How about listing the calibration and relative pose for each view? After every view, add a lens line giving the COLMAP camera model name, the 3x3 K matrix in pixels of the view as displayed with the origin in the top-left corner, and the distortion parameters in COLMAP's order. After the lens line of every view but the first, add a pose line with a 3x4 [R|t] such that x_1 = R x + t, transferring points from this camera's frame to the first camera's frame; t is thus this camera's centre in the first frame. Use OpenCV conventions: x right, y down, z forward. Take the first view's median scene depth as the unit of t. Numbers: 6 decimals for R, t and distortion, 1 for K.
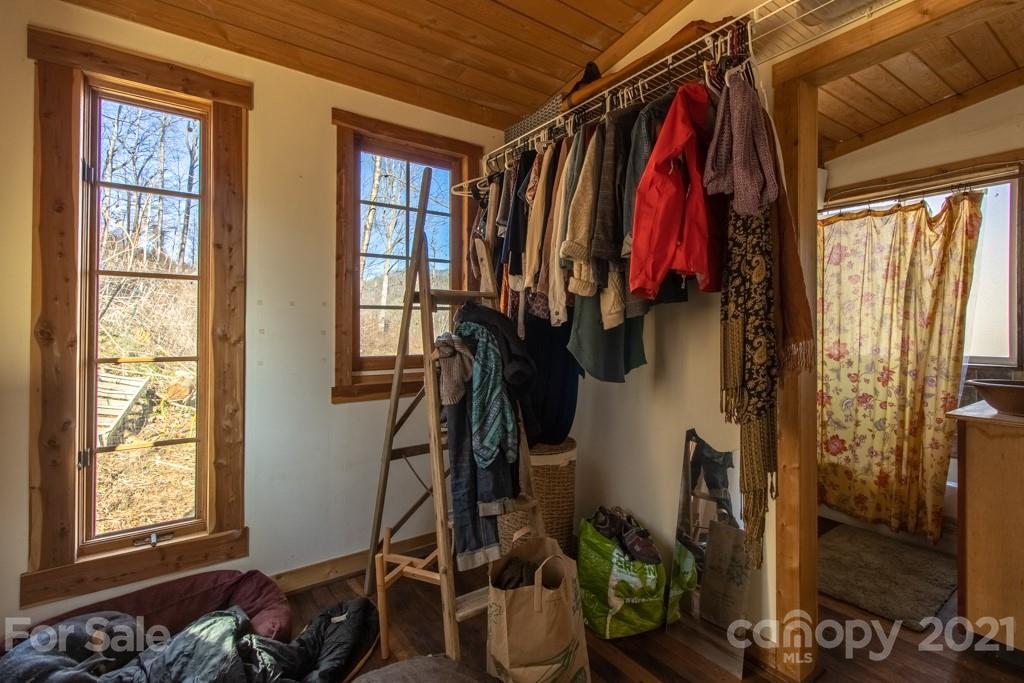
lens RADIAL K [[479.7, 0, 514.9], [0, 479.7, 330.7], [0, 0, 1]] dist [0.001348, 0.000638]
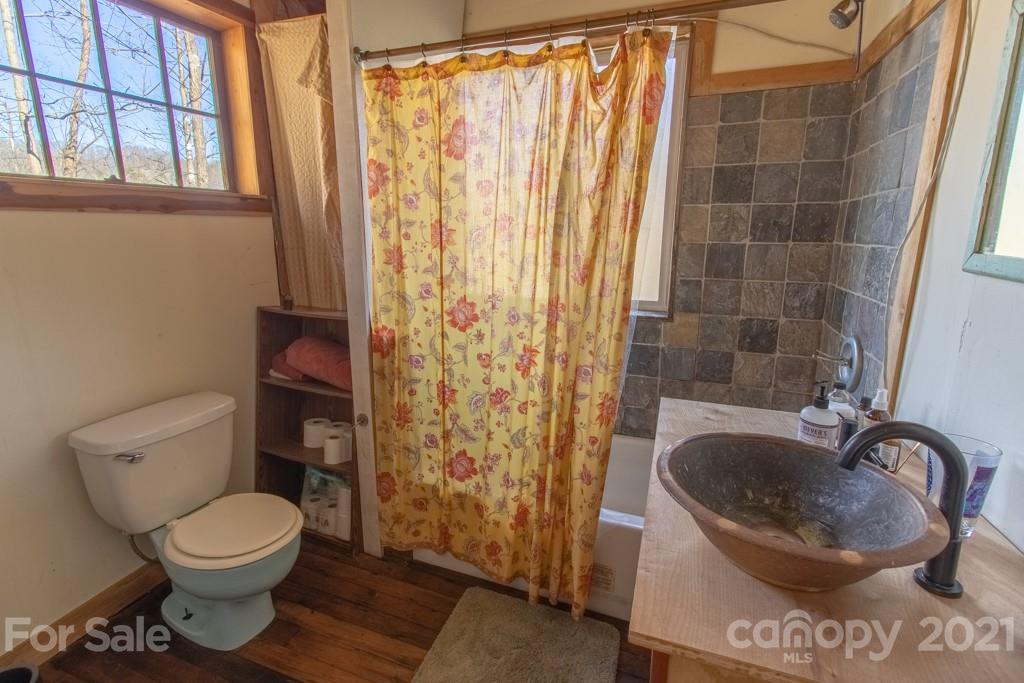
lens RADIAL K [[479.7, 0, 509.3], [0, 479.7, 338.0], [0, 0, 1]] dist [0.001348, 0.000638]
pose [[0.837967, -0.115814, 0.533290, 0.441137], [-0.002617, 0.976357, 0.216148, -0.061635], [-0.545715, -0.182521, 0.817852, 0.531348]]
